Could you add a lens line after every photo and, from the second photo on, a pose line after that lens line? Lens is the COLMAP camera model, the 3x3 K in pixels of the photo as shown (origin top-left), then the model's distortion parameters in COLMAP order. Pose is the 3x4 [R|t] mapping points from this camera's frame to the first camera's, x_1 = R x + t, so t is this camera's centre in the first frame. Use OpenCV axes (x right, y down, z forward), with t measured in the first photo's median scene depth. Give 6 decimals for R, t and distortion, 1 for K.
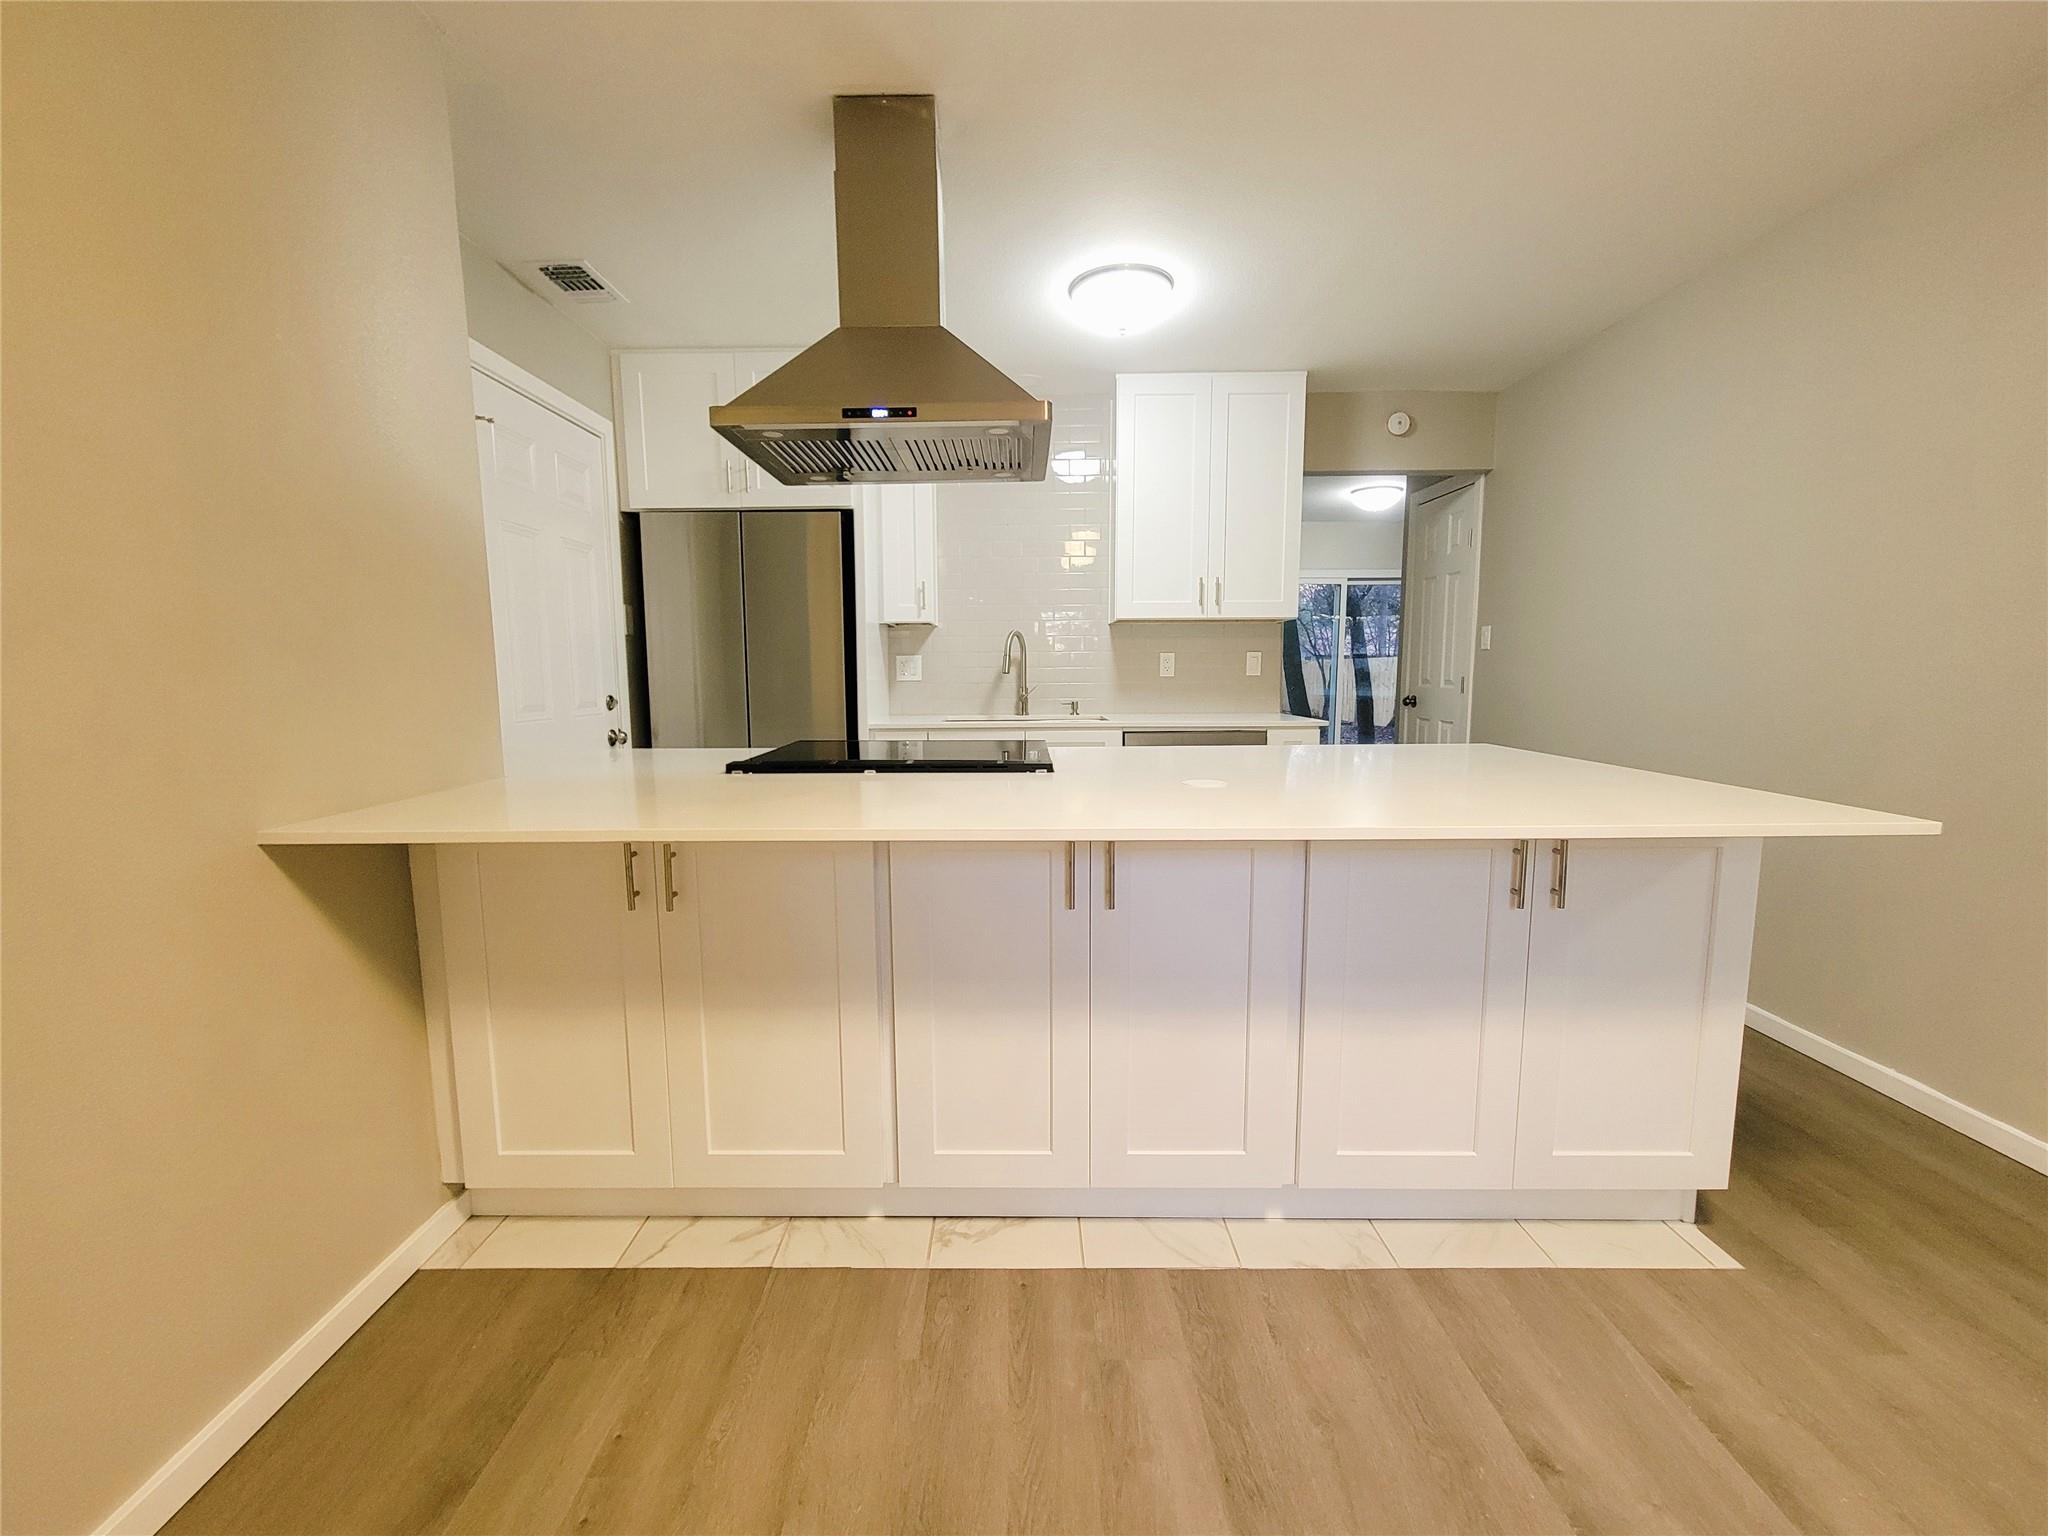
lens RADIAL K [[828.7, 0, 1016.9], [0, 828.7, 768.5], [0, 0, 1]] dist [-0.002184, -0.000318]
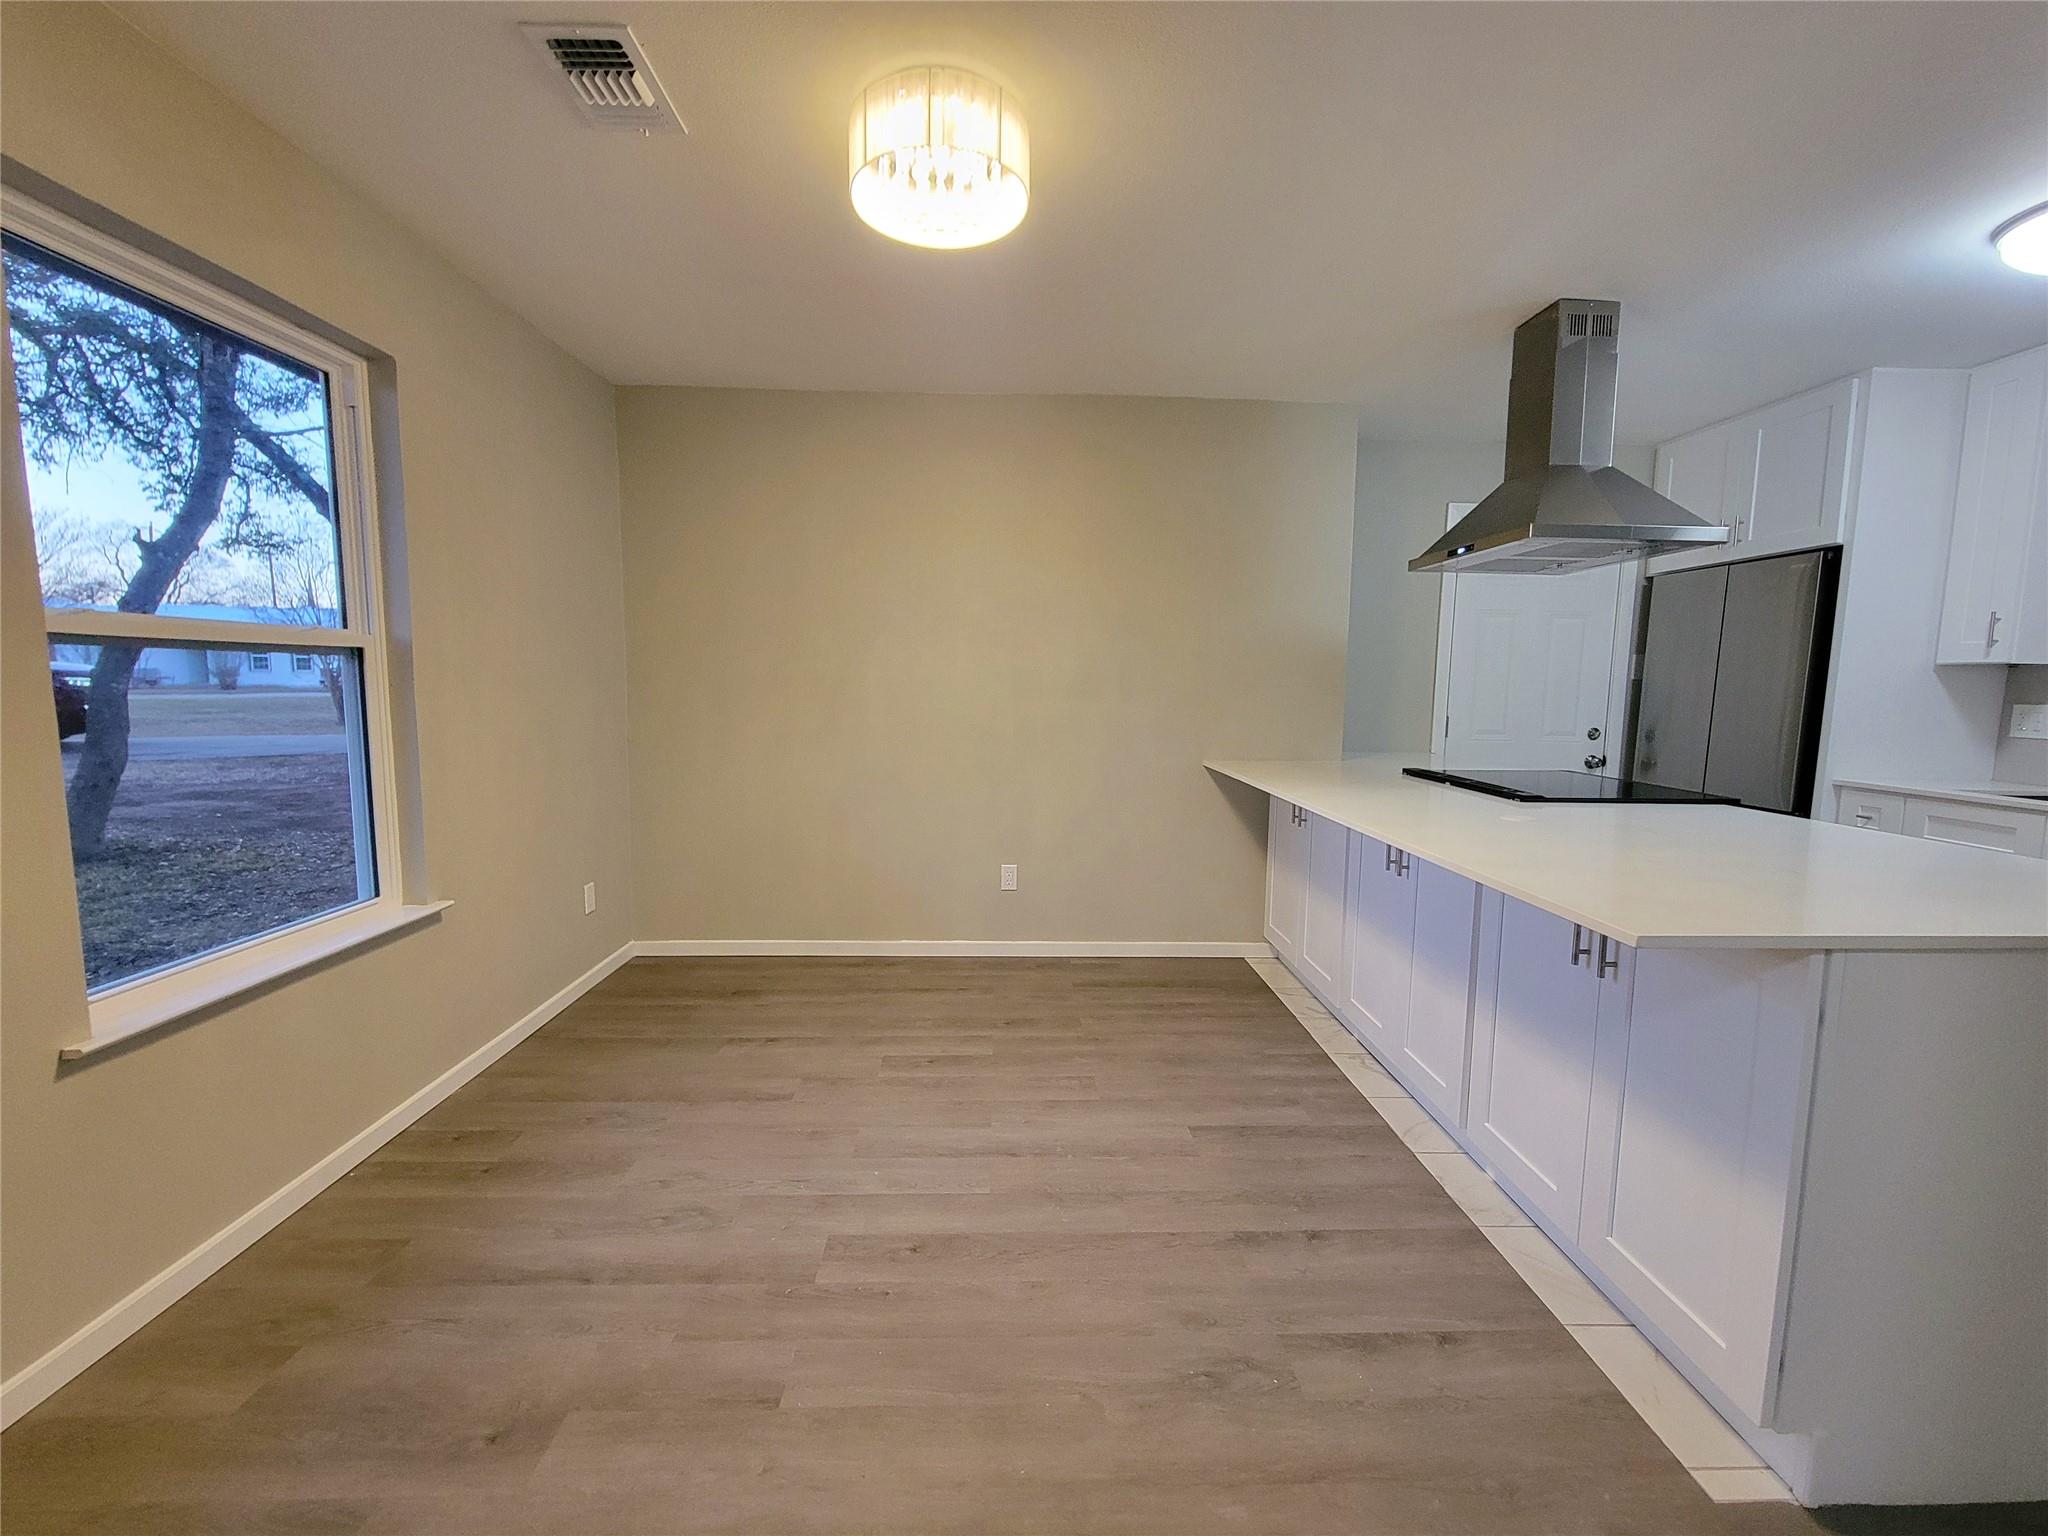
lens RADIAL K [[858.5, 0, 1031.6], [0, 858.5, 777.1], [0, 0, 1]] dist [-0.000988, -0.000065]
pose [[0.037797, 0.120138, -0.992037, 1.429892], [-0.135971, 0.984132, 0.114000, -0.087754], [0.989992, 0.130580, 0.053532, 0.179509]]
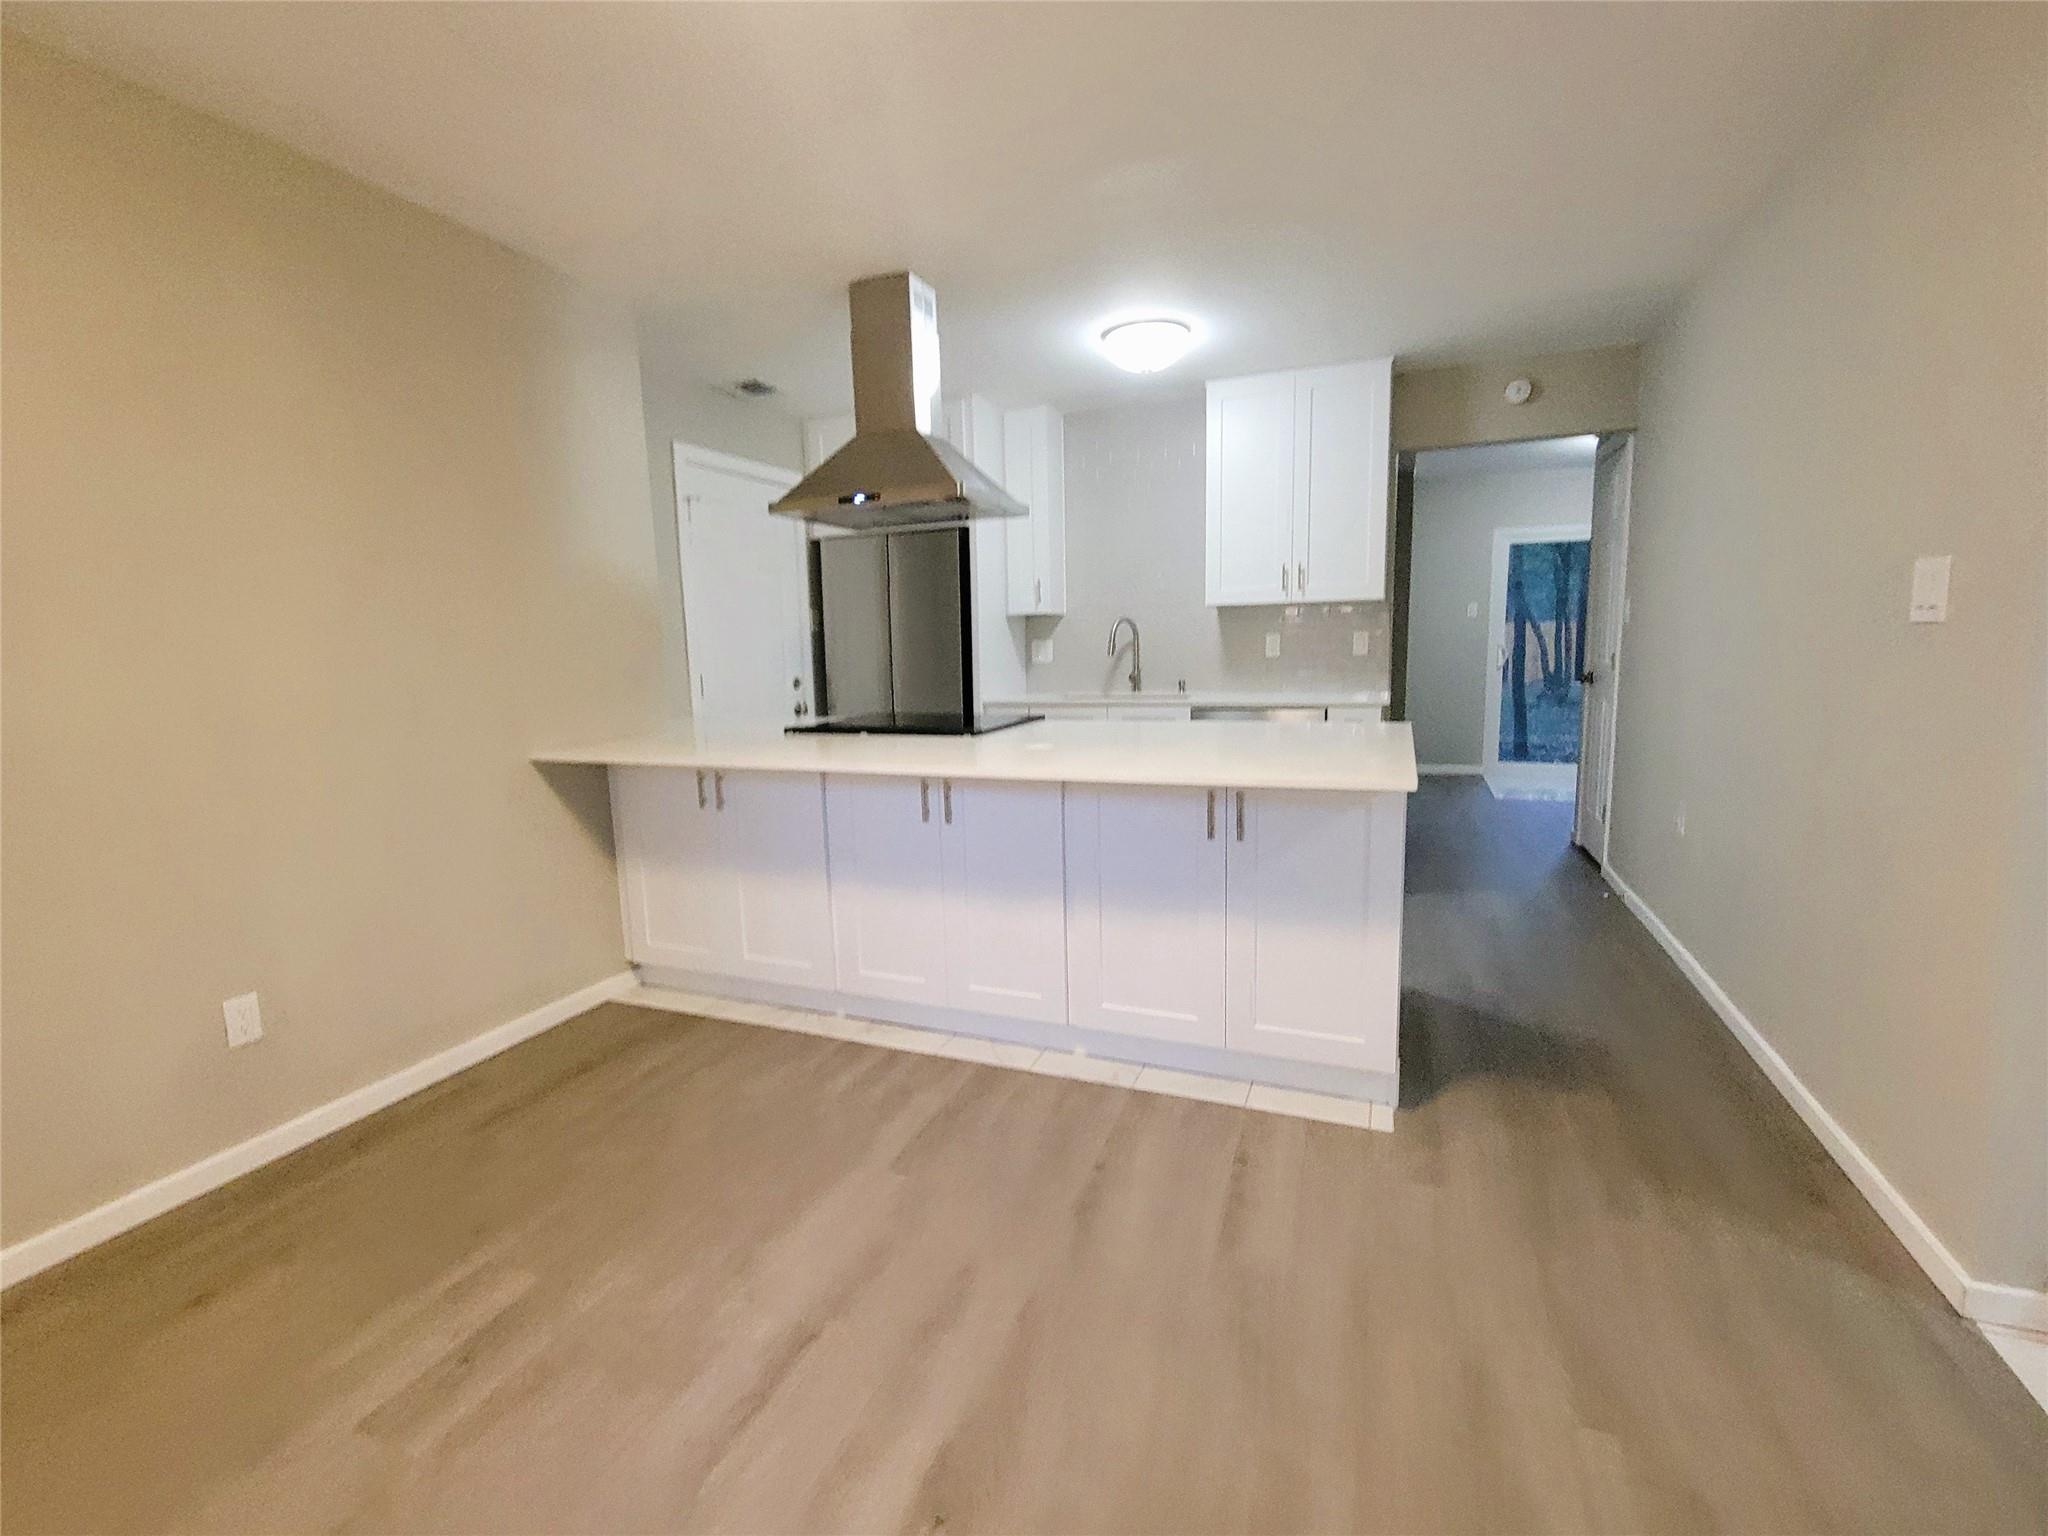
lens RADIAL K [[904.7, 0, 1024.0], [0, 904.7, 768.0], [0, 0, 1]] dist [-0.001017, 0.000046]
pose [[0.929825, 0.034337, -0.366396, 0.746292], [-0.024871, 0.999224, 0.030527, 0.009379], [0.367160, -0.019272, 0.929958, -0.451700]]
